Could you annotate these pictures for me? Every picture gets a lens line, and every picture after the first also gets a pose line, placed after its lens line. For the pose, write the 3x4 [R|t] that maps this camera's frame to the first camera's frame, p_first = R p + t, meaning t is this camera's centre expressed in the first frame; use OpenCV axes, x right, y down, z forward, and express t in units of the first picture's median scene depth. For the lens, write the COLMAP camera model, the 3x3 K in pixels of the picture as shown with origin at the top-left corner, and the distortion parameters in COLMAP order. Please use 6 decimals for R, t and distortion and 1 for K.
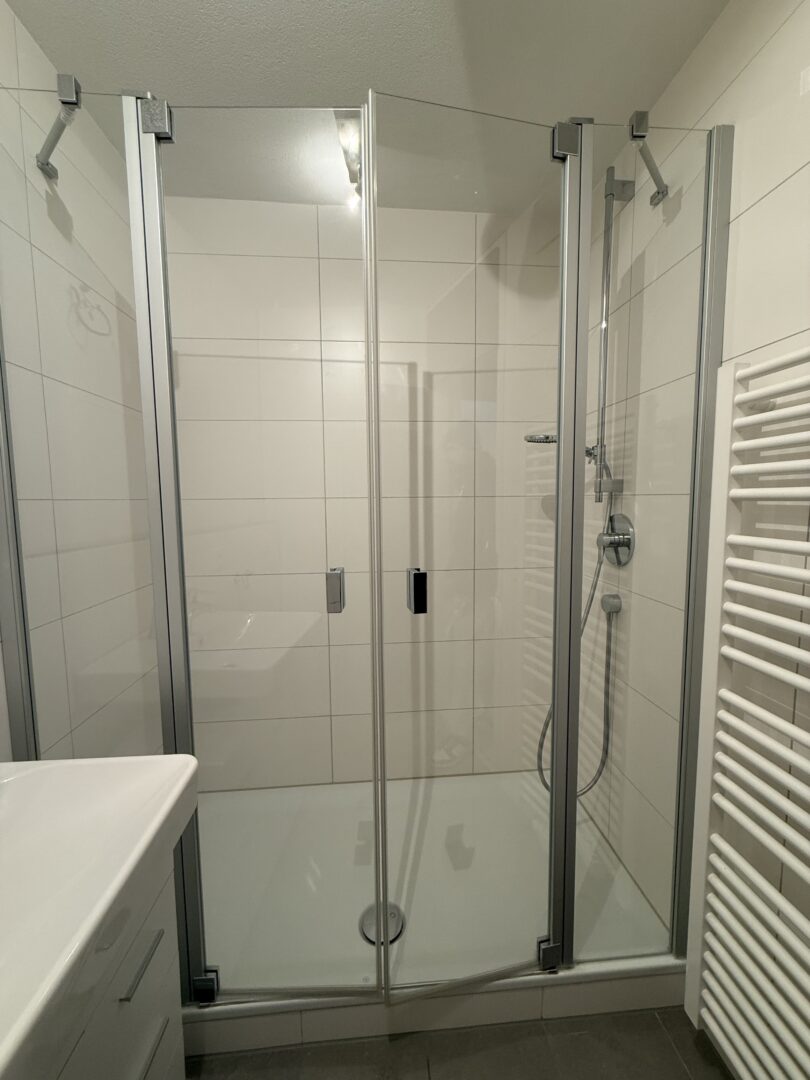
lens RADIAL K [[431.1, 0, 406.3], [0, 431.1, 539.5], [0, 0, 1]] dist [-0.008177, 0.001047]
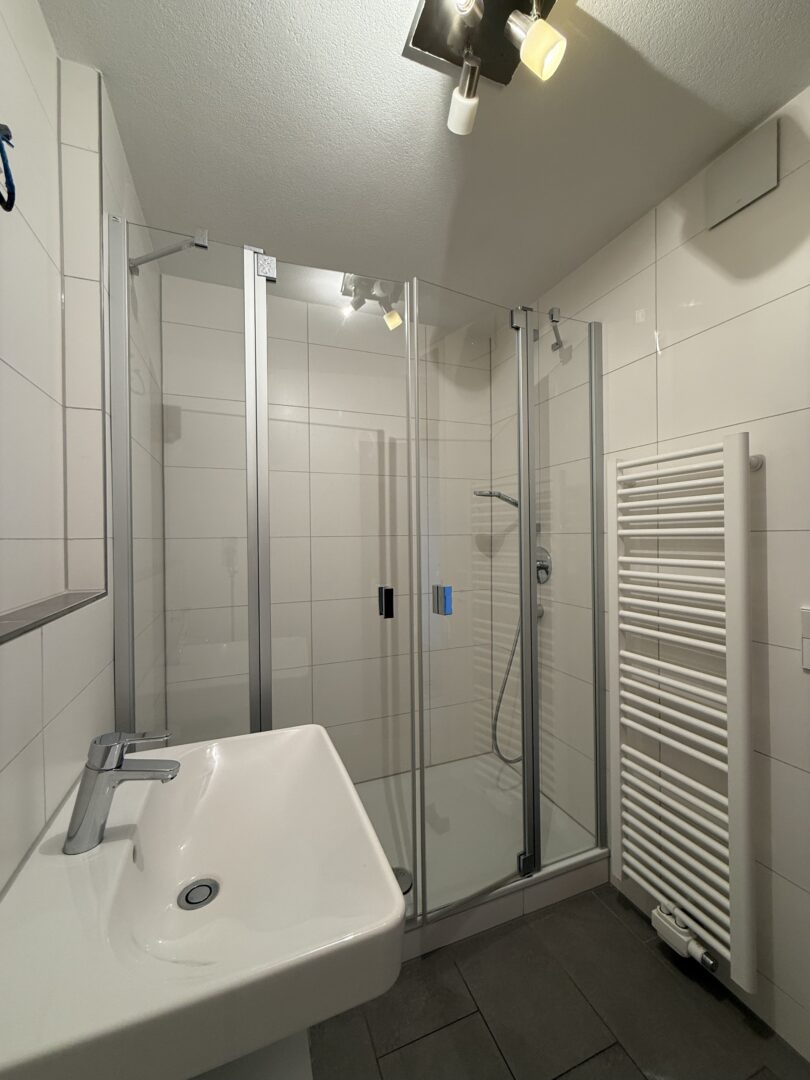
lens RADIAL K [[431.1, 0, 409.6], [0, 431.1, 539.4], [0, 0, 1]] dist [-0.008177, 0.001047]
pose [[0.956234, -0.003494, 0.292581, -0.433026], [0.030545, 0.995657, -0.087941, 0.036511], [-0.291003, 0.093030, 0.952188, -0.313272]]
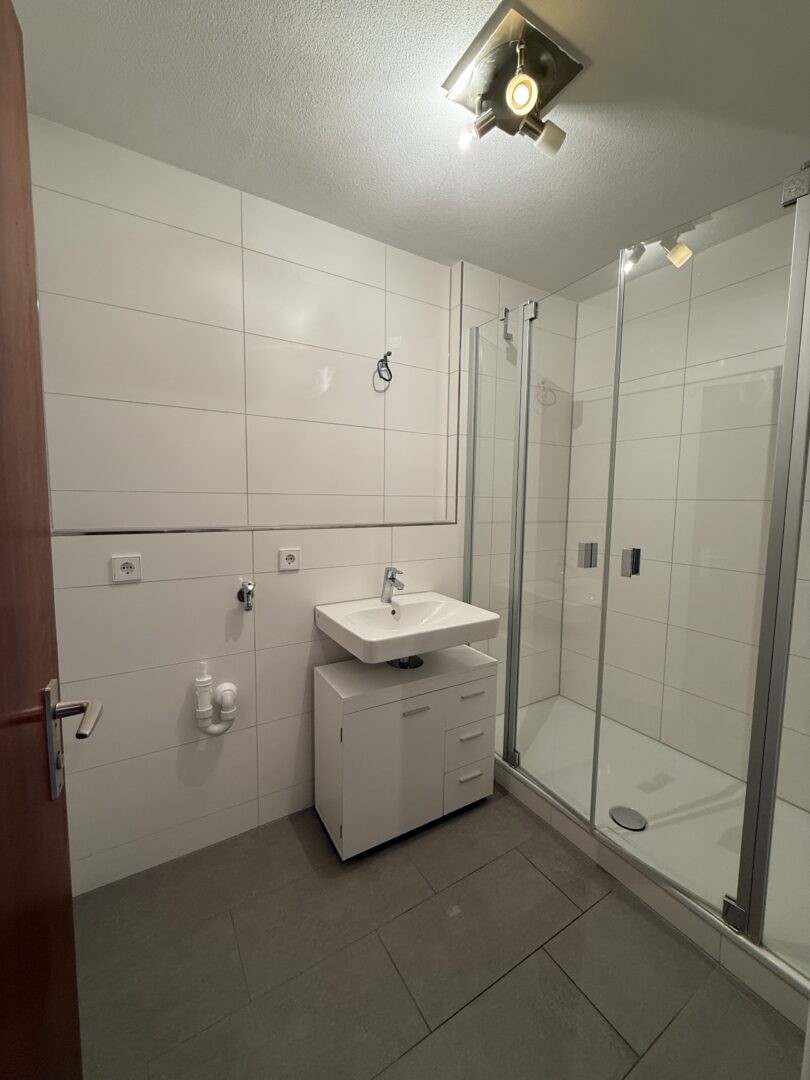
lens RADIAL K [[431.1, 0, 402.3], [0, 431.1, 541.6], [0, 0, 1]] dist [-0.008177, 0.001047]
pose [[0.441821, 0.104992, -0.890938, 0.849069], [-0.097006, 0.992896, 0.068901, 0.020083], [0.891843, 0.055985, 0.448867, -0.318106]]
